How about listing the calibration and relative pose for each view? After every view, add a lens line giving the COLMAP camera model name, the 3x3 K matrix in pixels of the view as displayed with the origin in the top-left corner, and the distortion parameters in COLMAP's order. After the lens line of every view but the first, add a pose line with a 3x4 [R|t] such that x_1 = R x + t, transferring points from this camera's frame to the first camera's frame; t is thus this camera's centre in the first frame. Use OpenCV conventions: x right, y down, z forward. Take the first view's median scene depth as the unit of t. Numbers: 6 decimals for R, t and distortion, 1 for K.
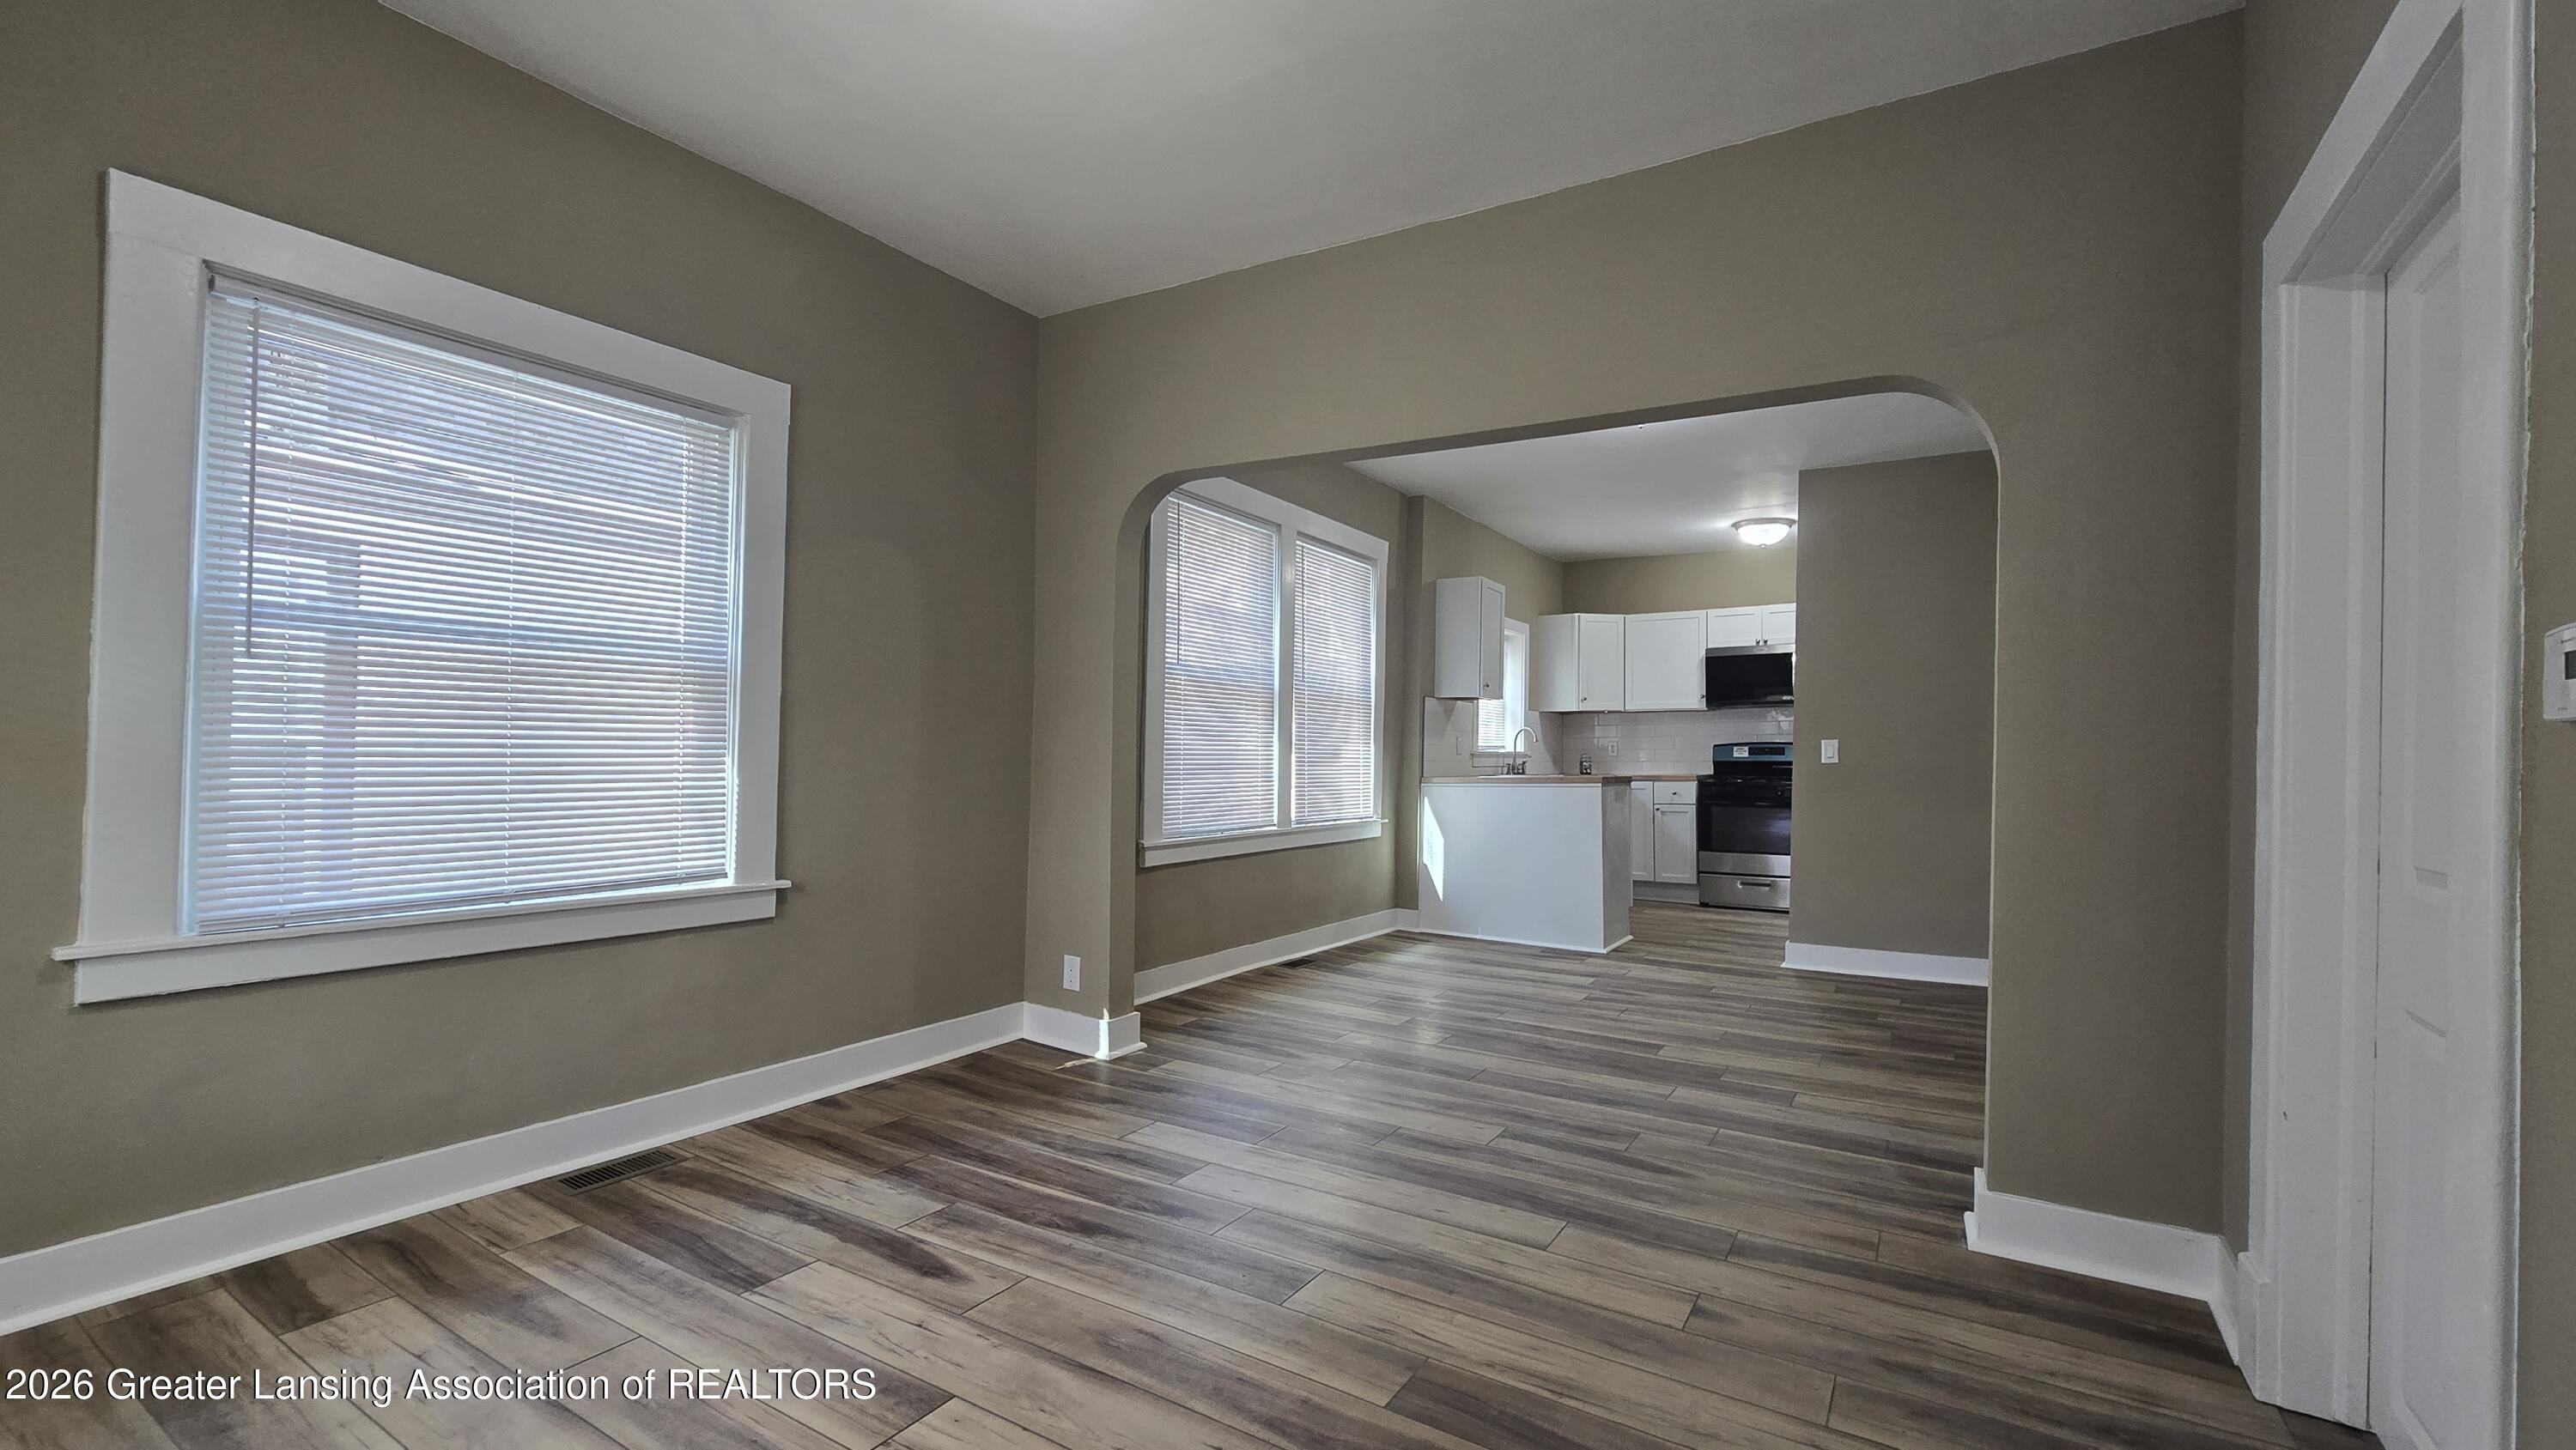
lens RADIAL K [[1054.9, 0, 1276.7], [0, 1054.9, 743.0], [0, 0, 1]] dist [-0.008181, 0.002048]
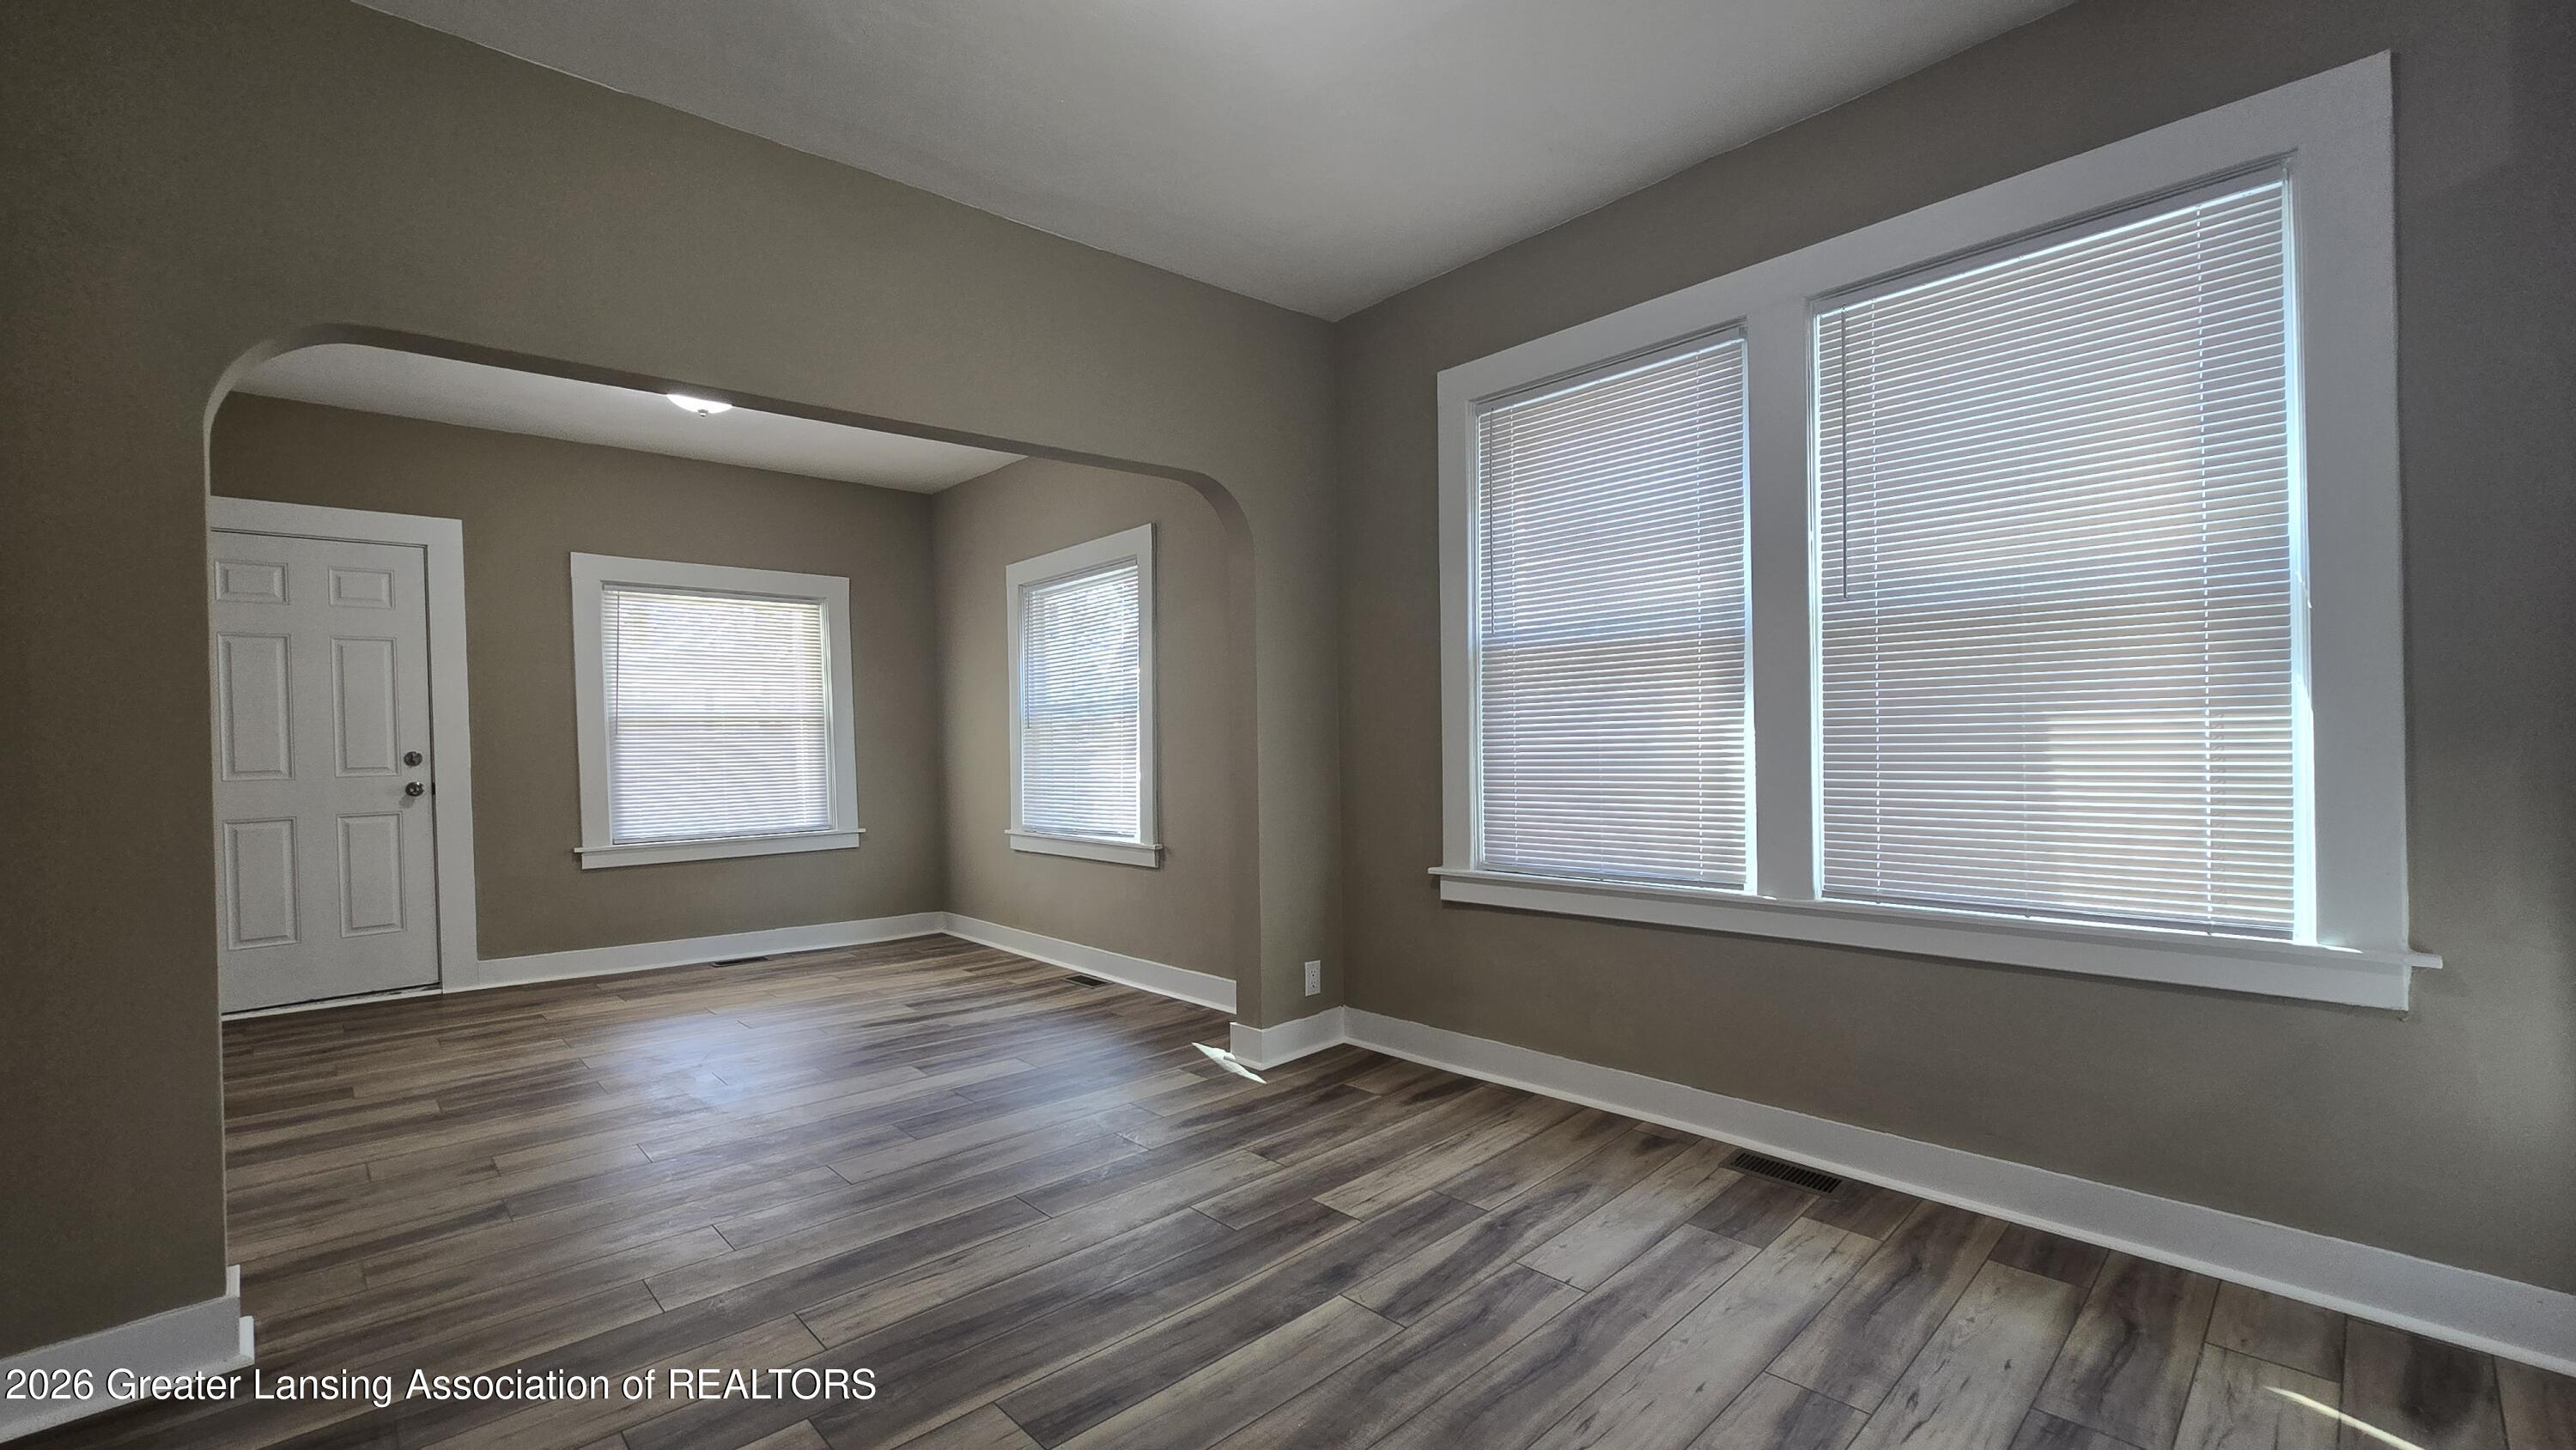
lens RADIAL K [[1049.0, 0, 1270.9], [0, 1049.0, 743.0], [0, 0, 1]] dist [-0.004677, 0.000211]
pose [[-0.253432, -0.016892, -0.967206, 0.698929], [0.022519, 0.999474, -0.023356, 0.015084], [0.967091, -0.027699, -0.252918, 1.110723]]
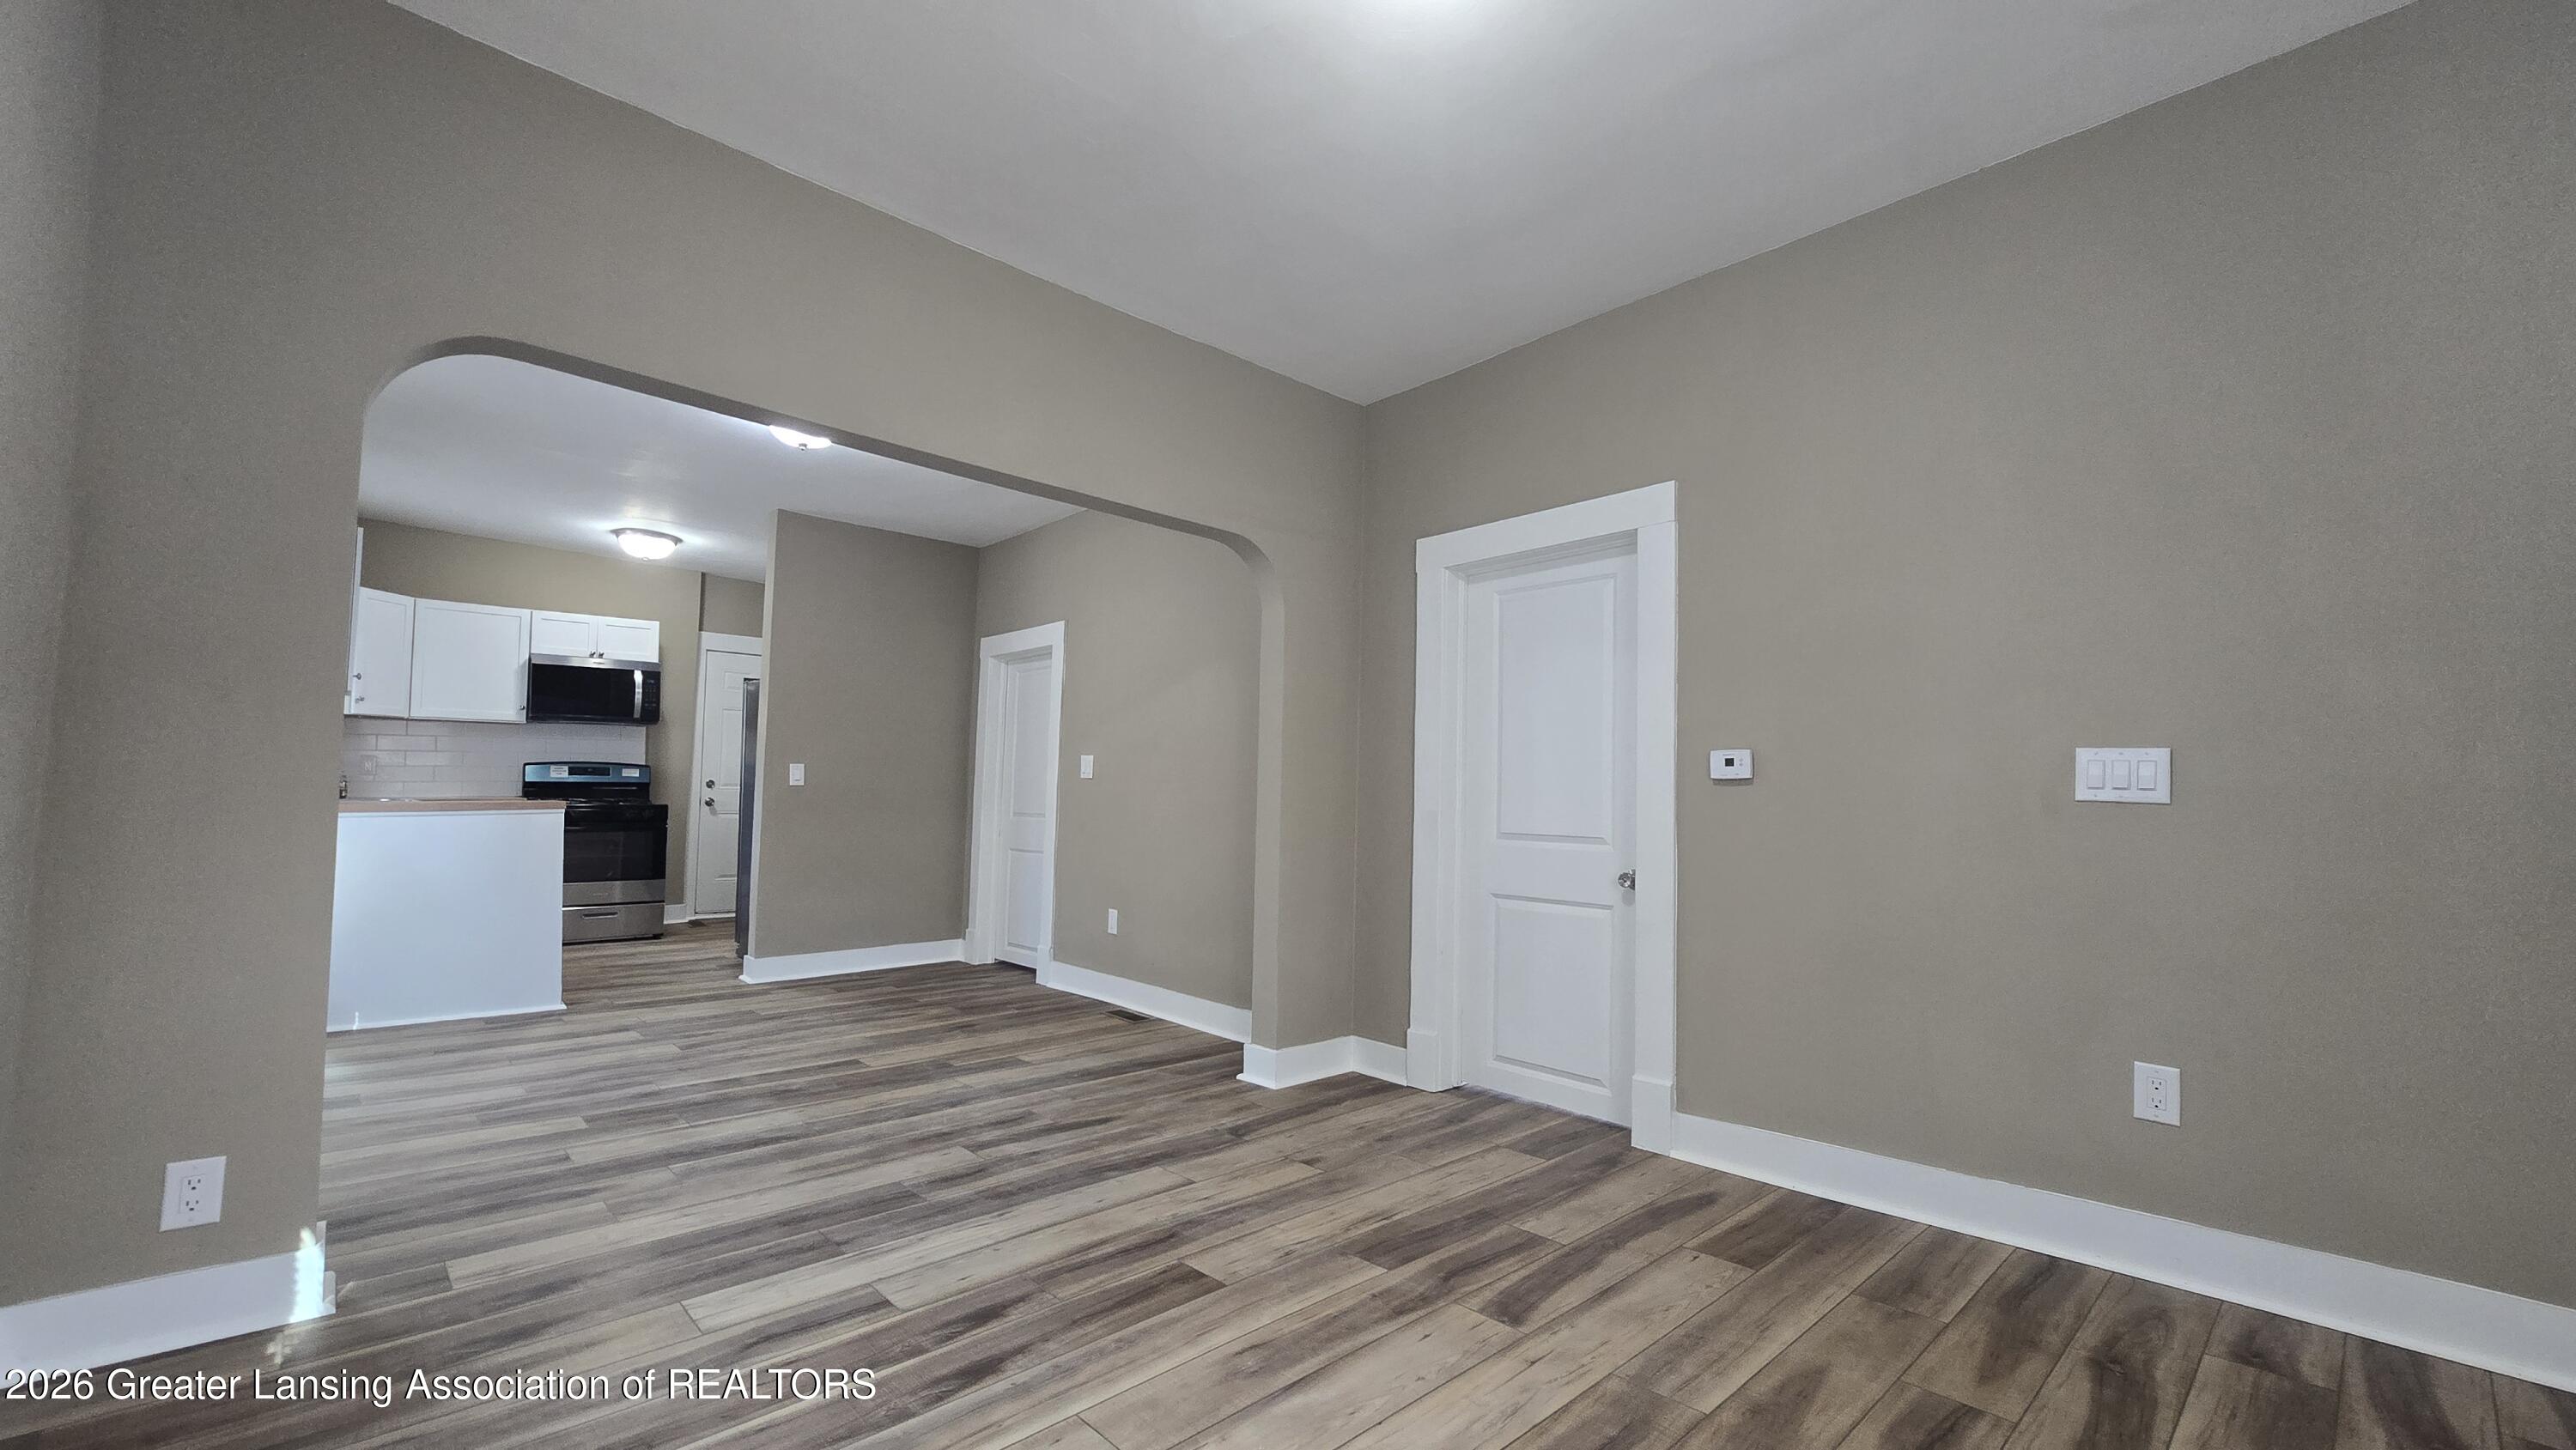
lens RADIAL K [[1049.0, 0, 1270.9], [0, 1049.0, 743.0], [0, 0, 1]] dist [-0.004677, 0.000211]
pose [[0.261368, 0.039855, 0.964416, -0.492193], [-0.023024, 0.999120, -0.035049, 0.002672], [-0.964965, -0.013044, 0.262056, 0.314234]]
